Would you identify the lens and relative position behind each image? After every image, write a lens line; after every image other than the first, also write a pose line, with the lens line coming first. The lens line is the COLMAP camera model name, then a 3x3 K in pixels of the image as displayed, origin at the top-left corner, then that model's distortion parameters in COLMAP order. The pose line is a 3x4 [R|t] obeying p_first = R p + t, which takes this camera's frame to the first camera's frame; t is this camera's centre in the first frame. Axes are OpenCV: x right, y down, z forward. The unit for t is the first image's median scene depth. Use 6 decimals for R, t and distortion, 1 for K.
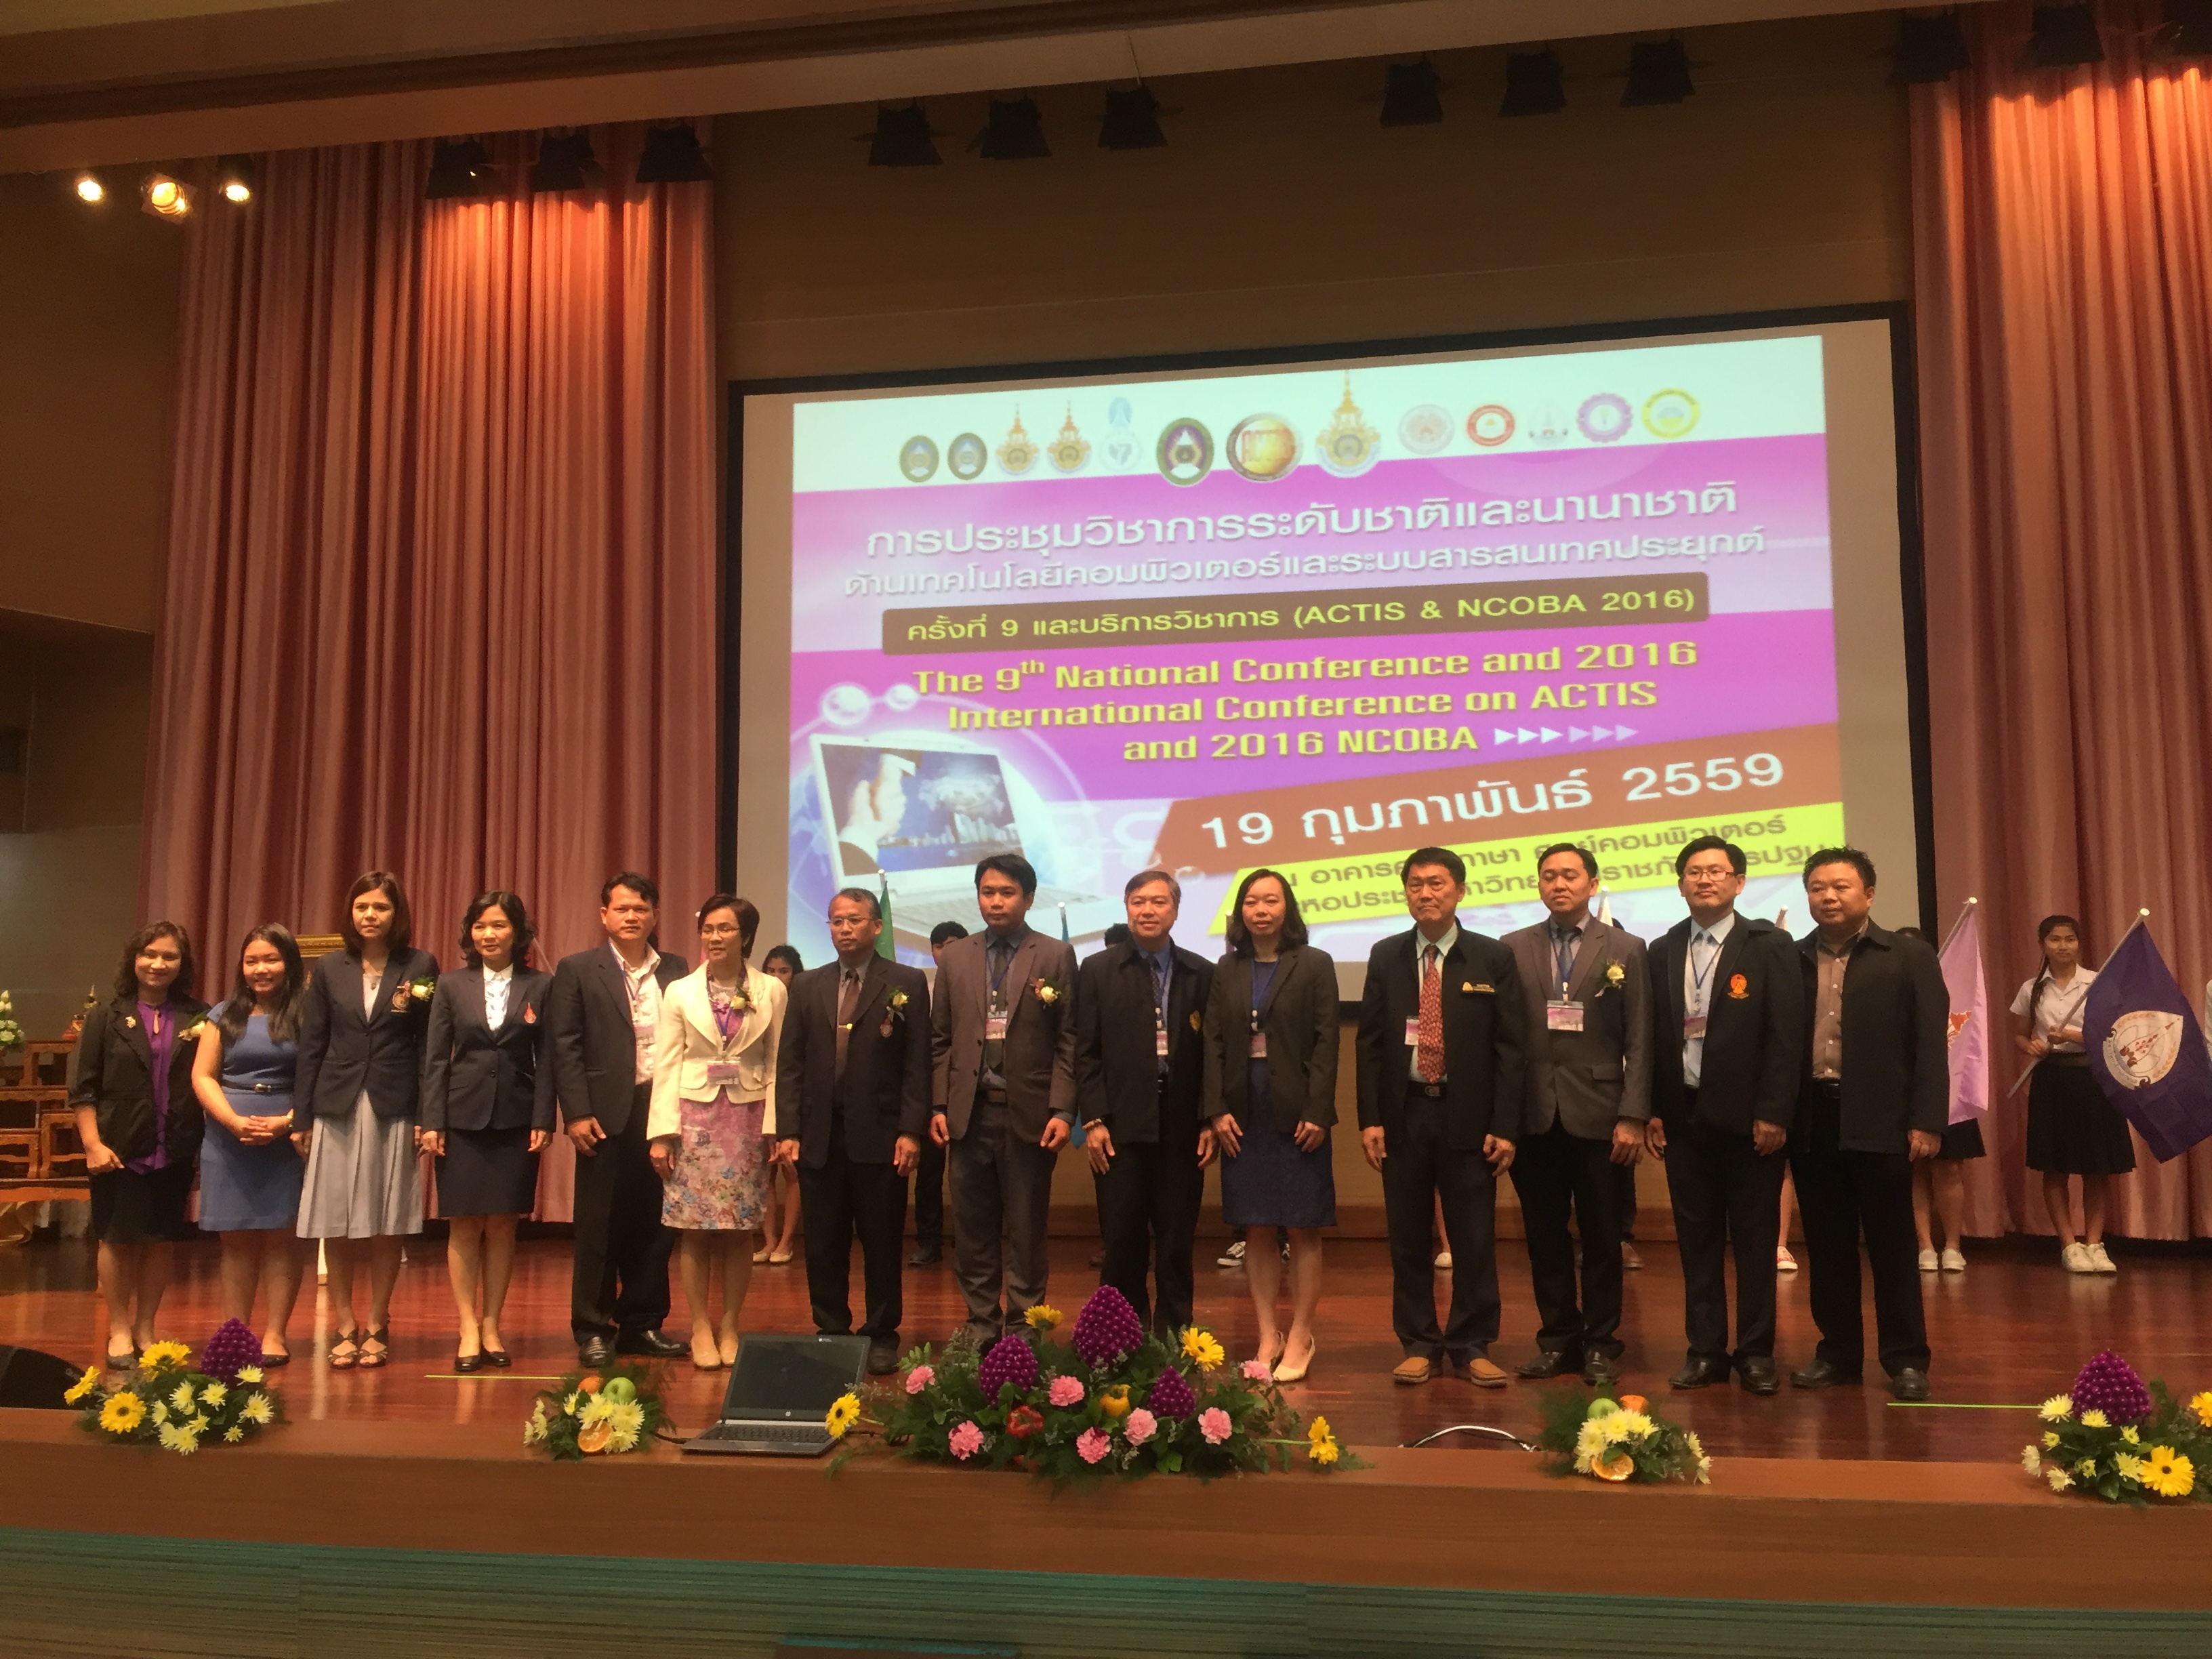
lens RADIAL K [[1864.2, 0, 1106.0], [0, 1864.2, 829.5], [0, 0, 1]] dist [0.071181, -0.118119]
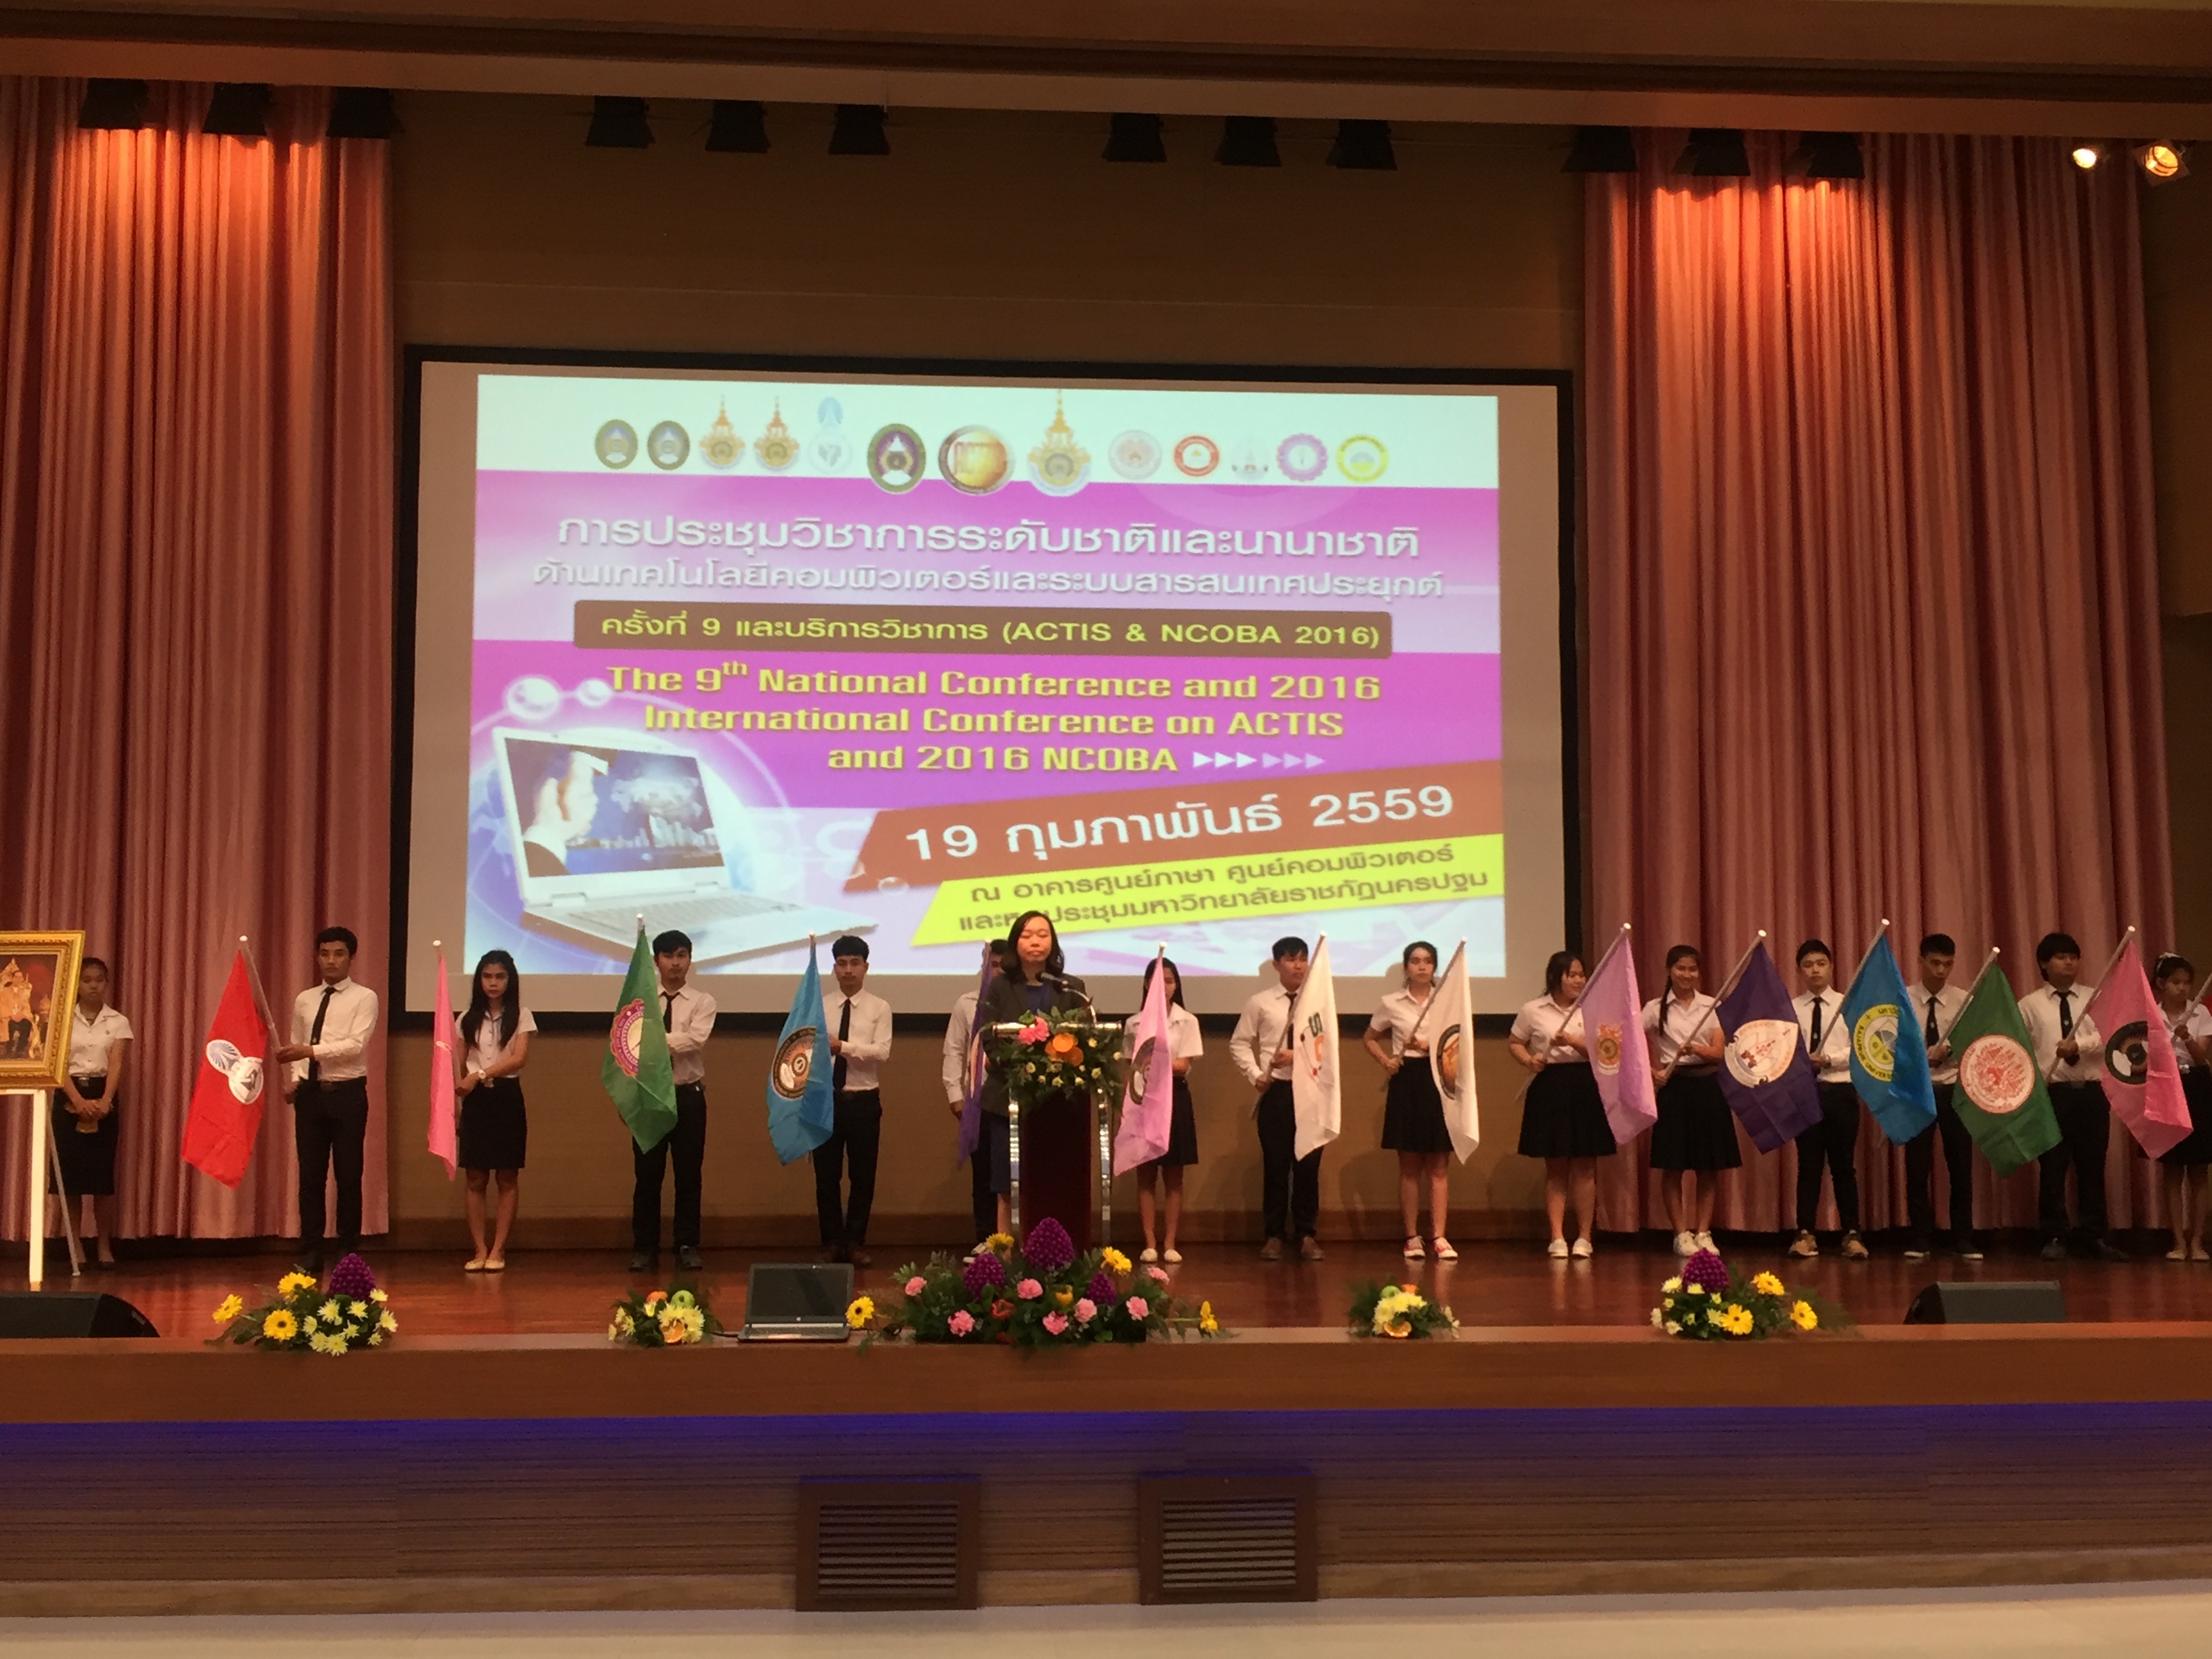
lens RADIAL K [[2417.7, 0, 1106.0], [0, 2417.7, 829.5], [0, 0, 1]] dist [0.017336, 0.005070]
pose [[0.972066, 0.029189, 0.232885, -0.146816], [-0.032989, 0.999378, 0.012441, -0.025724], [-0.232377, -0.019777, 0.972425, -0.284845]]
